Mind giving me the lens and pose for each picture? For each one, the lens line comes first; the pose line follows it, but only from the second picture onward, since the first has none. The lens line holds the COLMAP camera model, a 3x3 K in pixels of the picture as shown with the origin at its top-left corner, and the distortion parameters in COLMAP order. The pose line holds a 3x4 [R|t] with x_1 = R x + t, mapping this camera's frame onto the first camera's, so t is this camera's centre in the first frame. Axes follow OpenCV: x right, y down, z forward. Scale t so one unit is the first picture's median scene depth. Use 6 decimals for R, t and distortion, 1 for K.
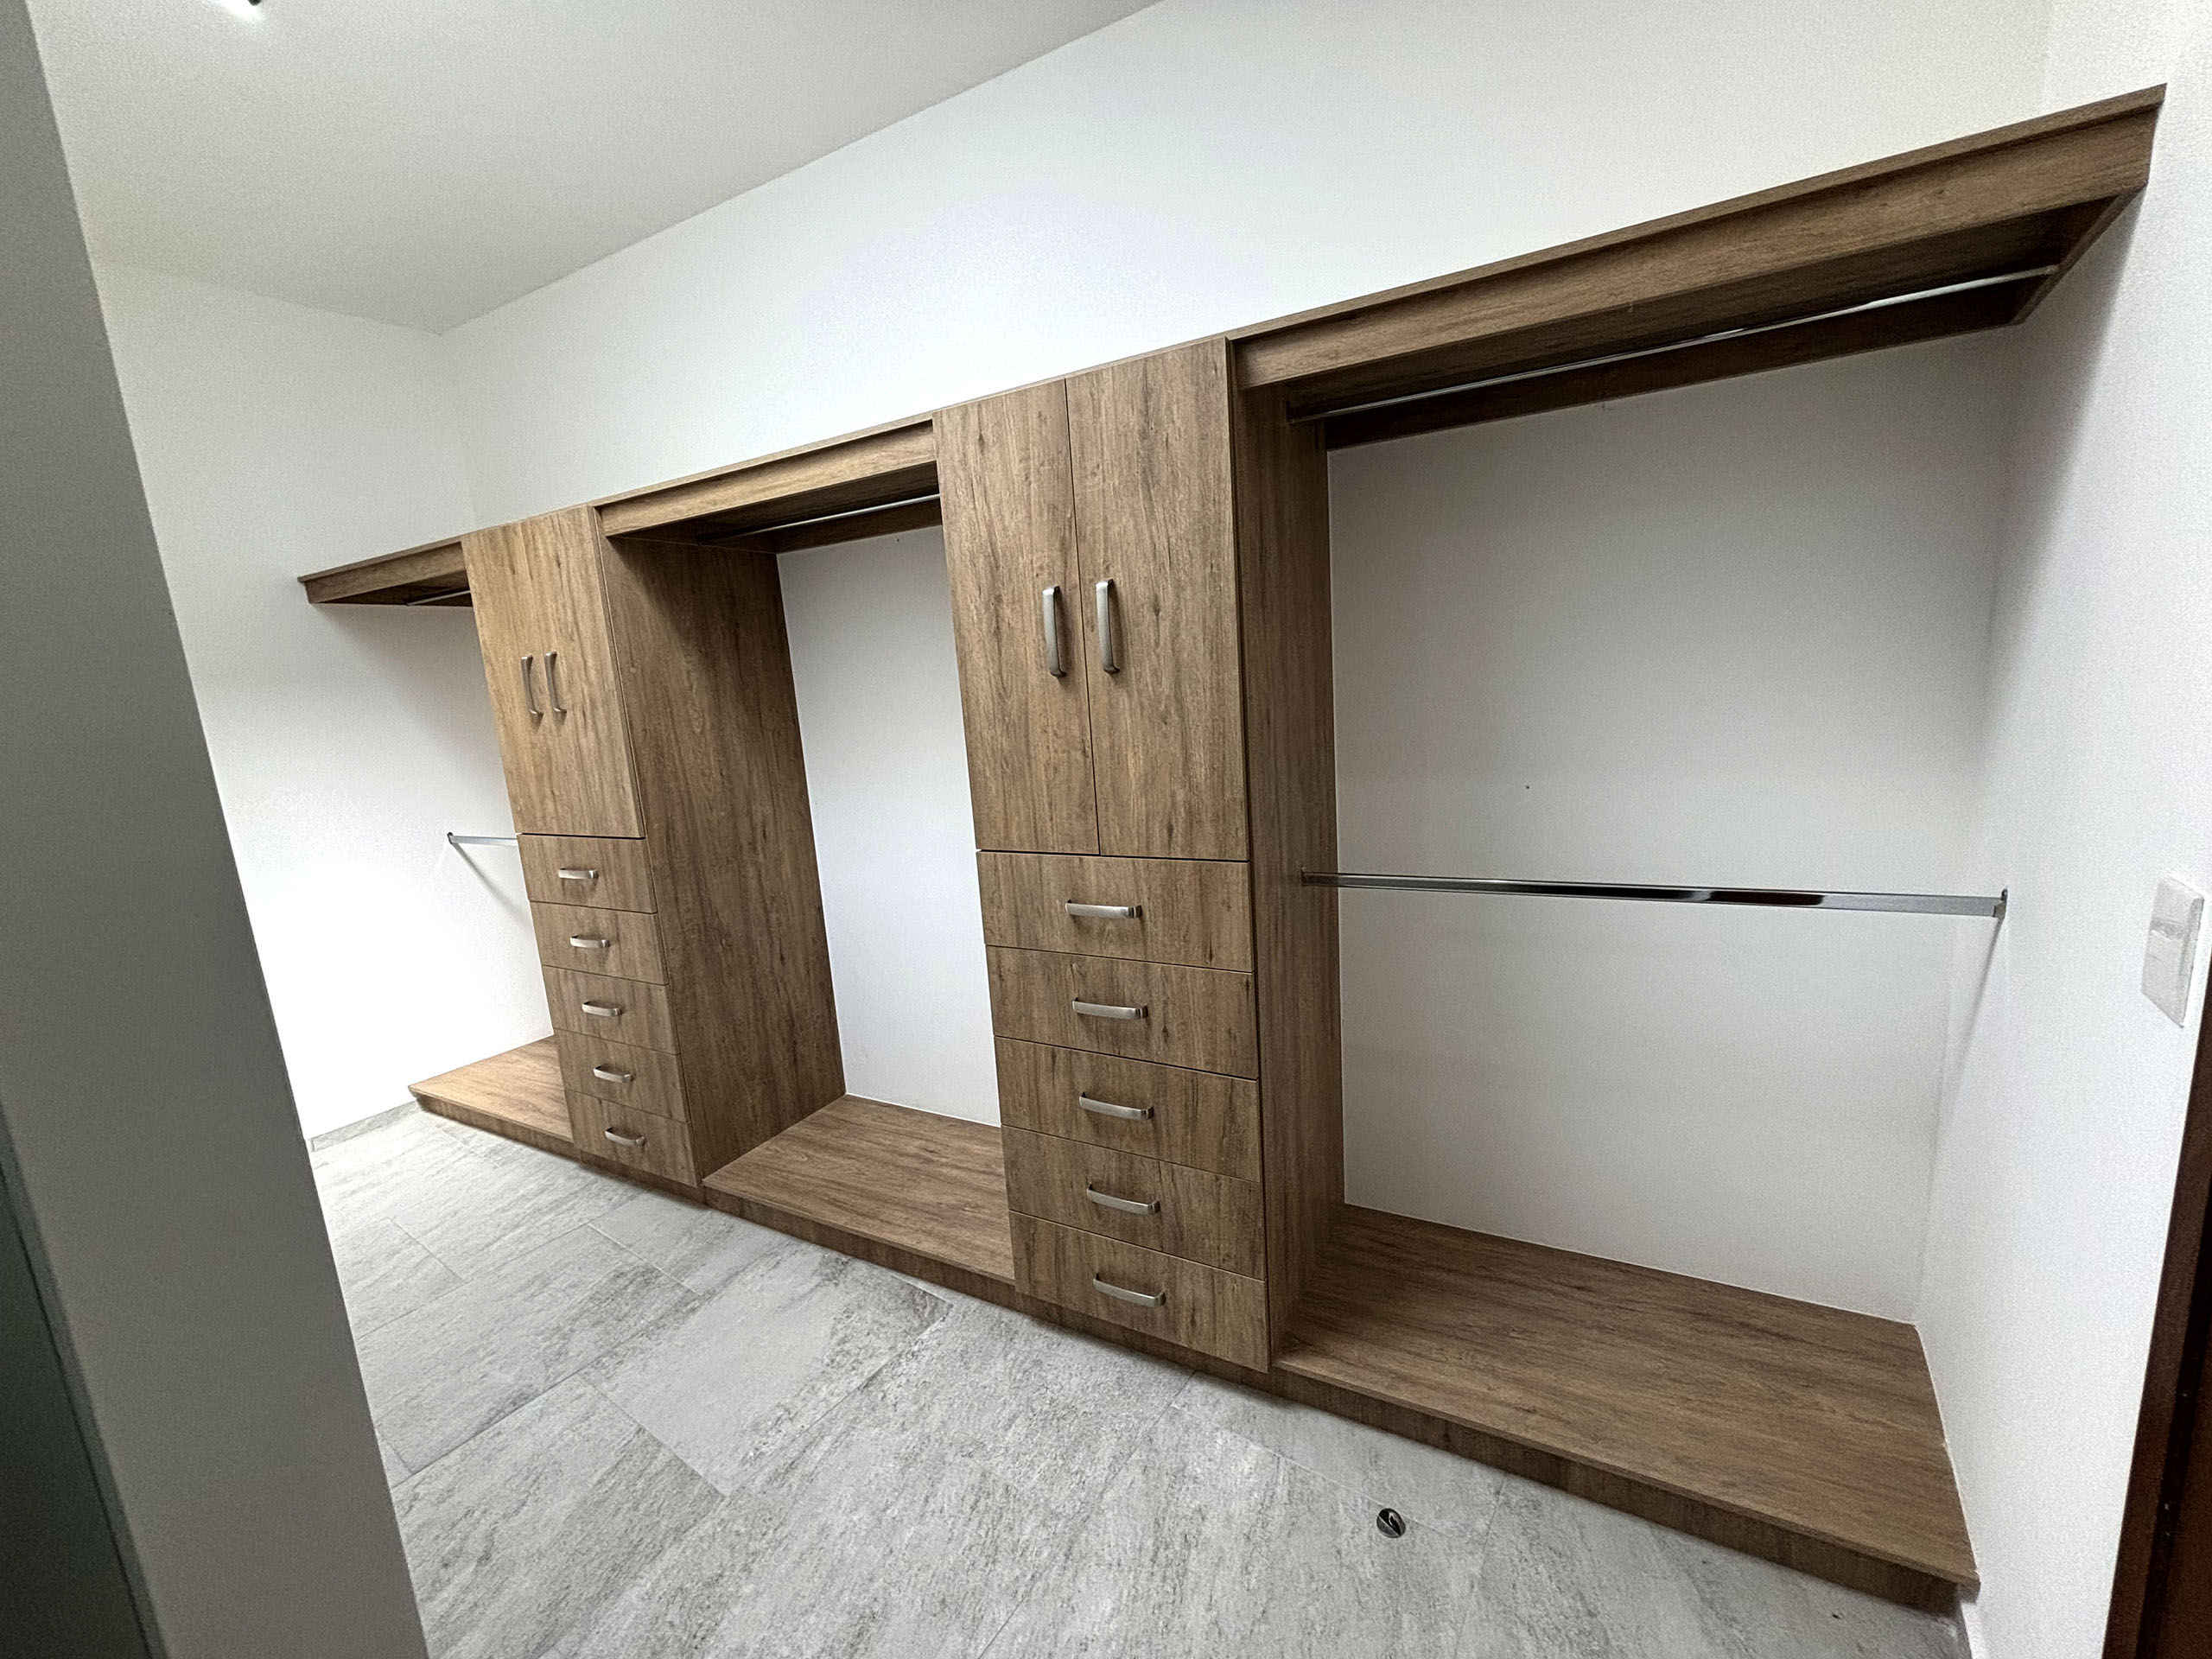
lens RADIAL K [[890.9, 0, 1100.3], [0, 890.9, 836.7], [0, 0, 1]] dist [0.003146, -0.002232]
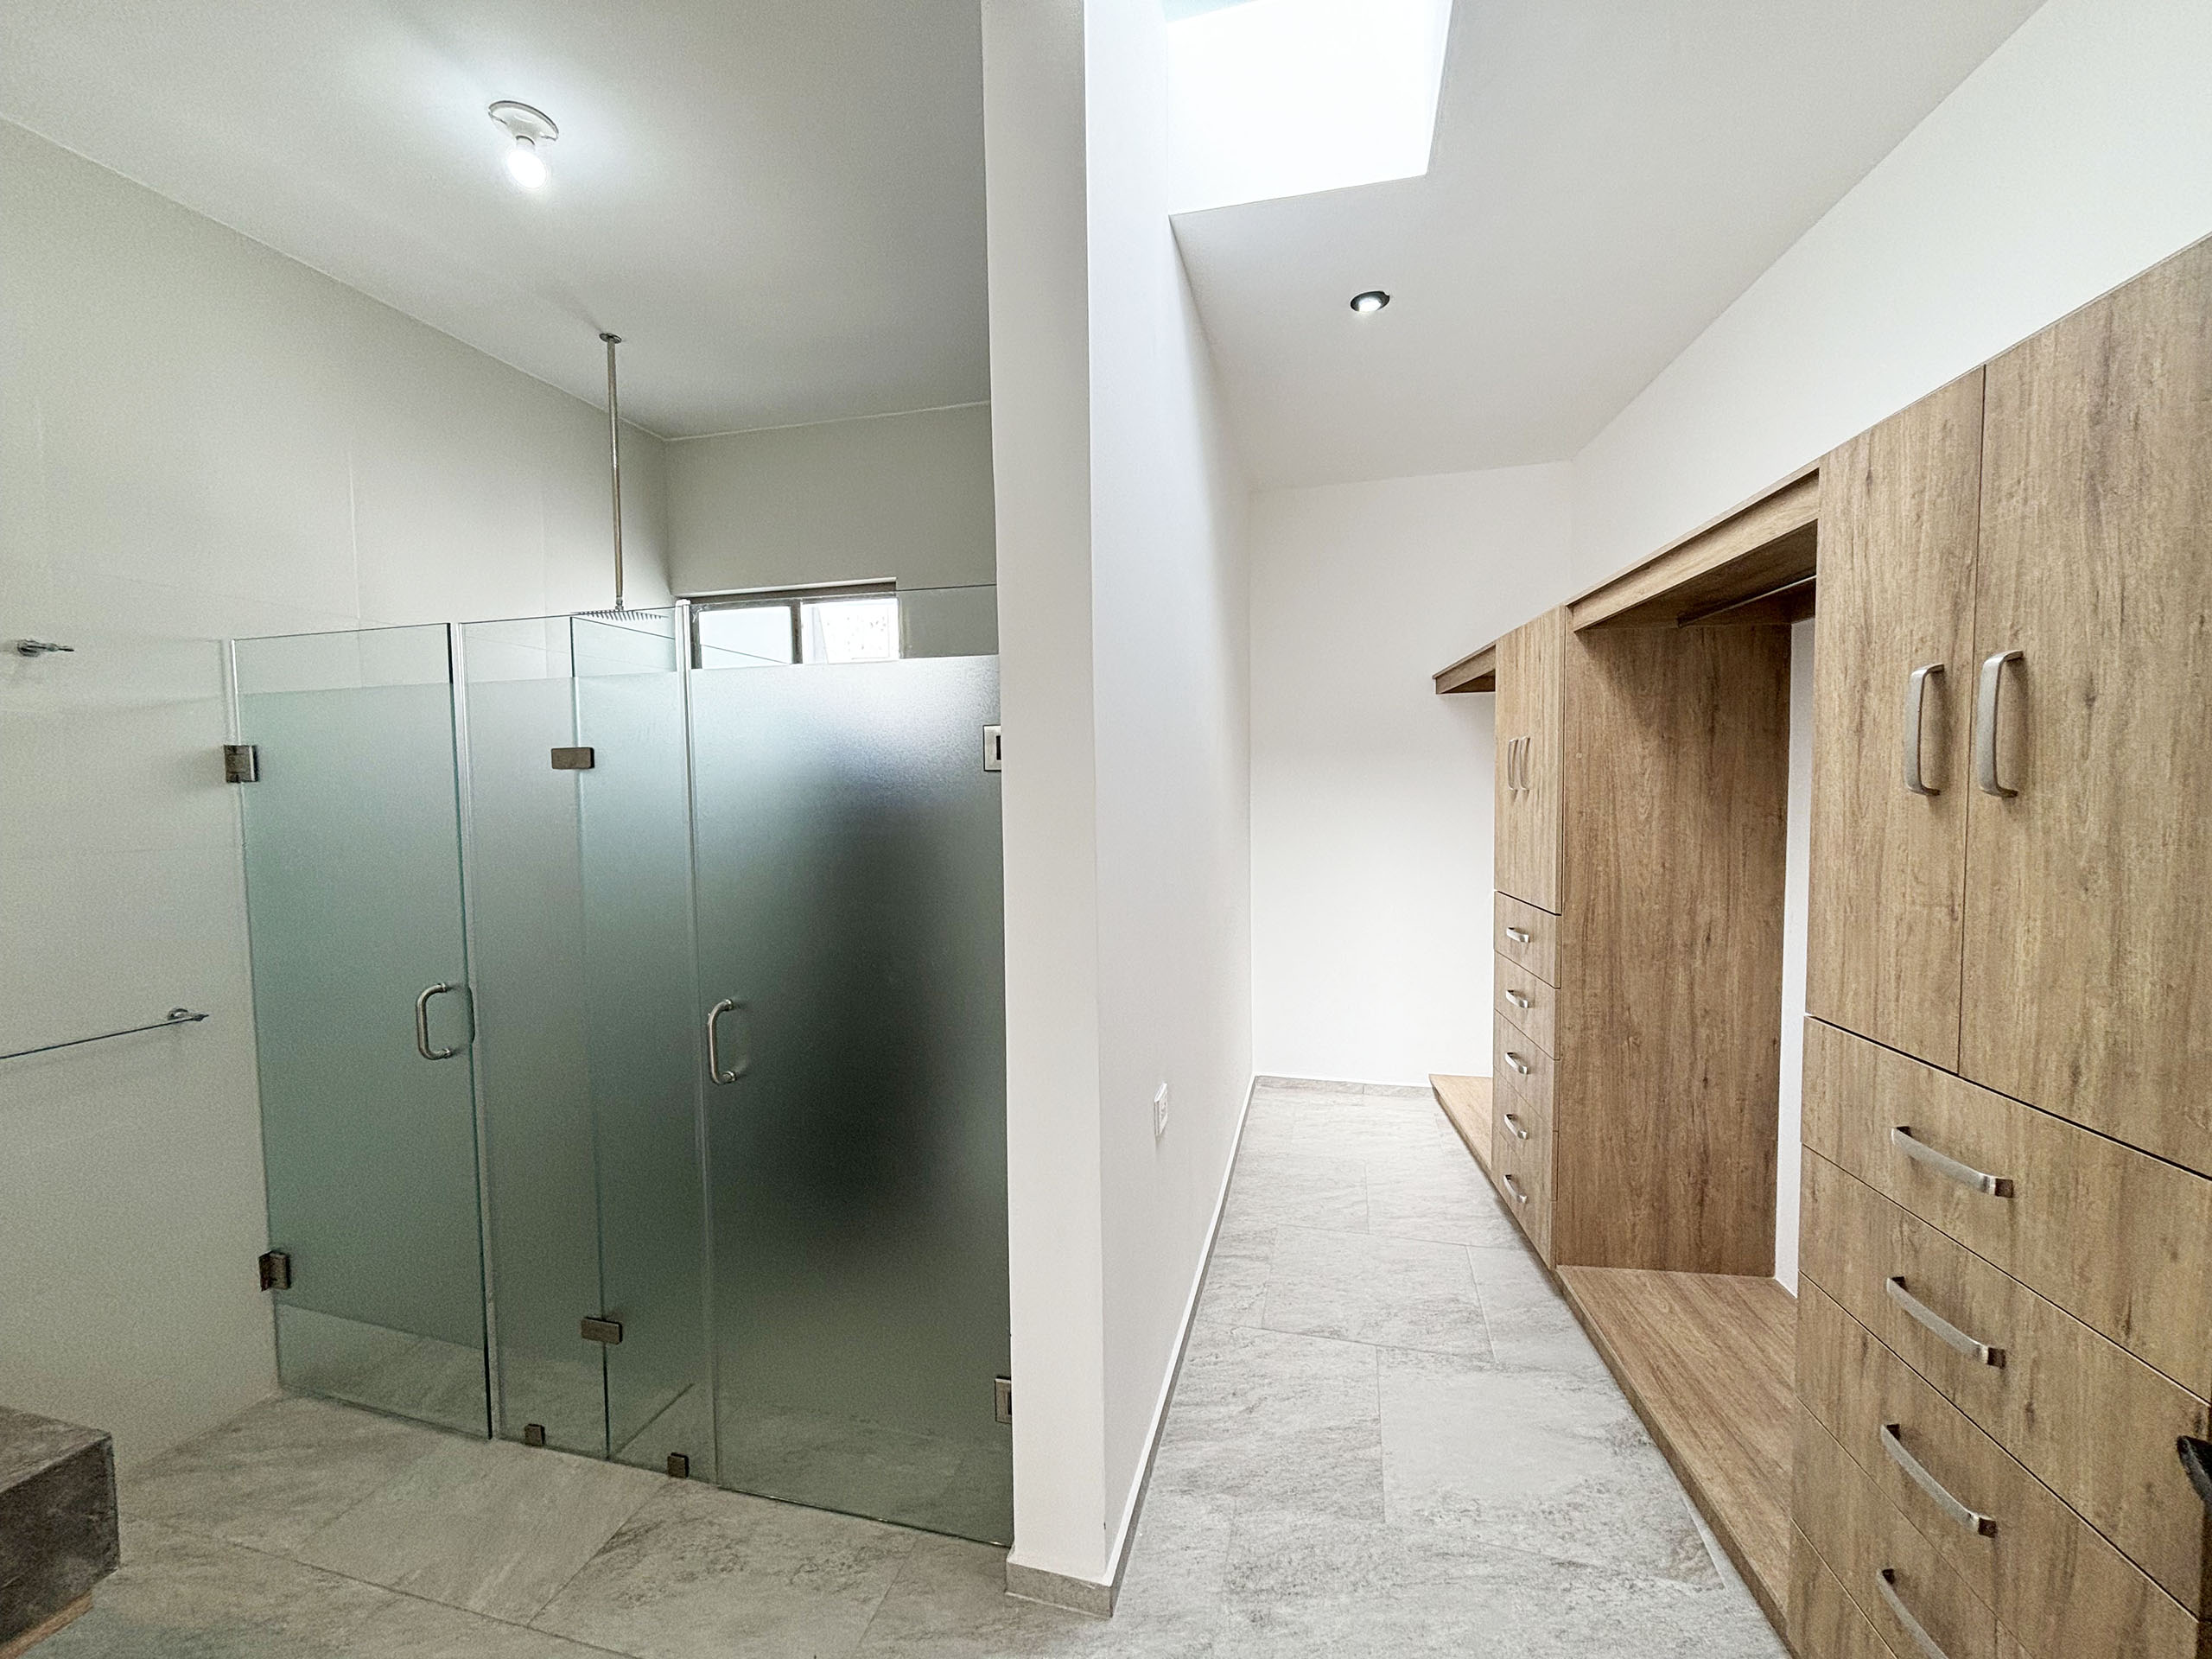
lens RADIAL K [[890.9, 0, 1117.3], [0, 890.9, 832.5], [0, 0, 1]] dist [0.003146, -0.002232]
pose [[0.345575, 0.110613, -0.931849, 0.344300], [-0.171854, 0.983694, 0.053036, -0.075743], [0.922521, 0.141814, 0.358949, 0.175167]]
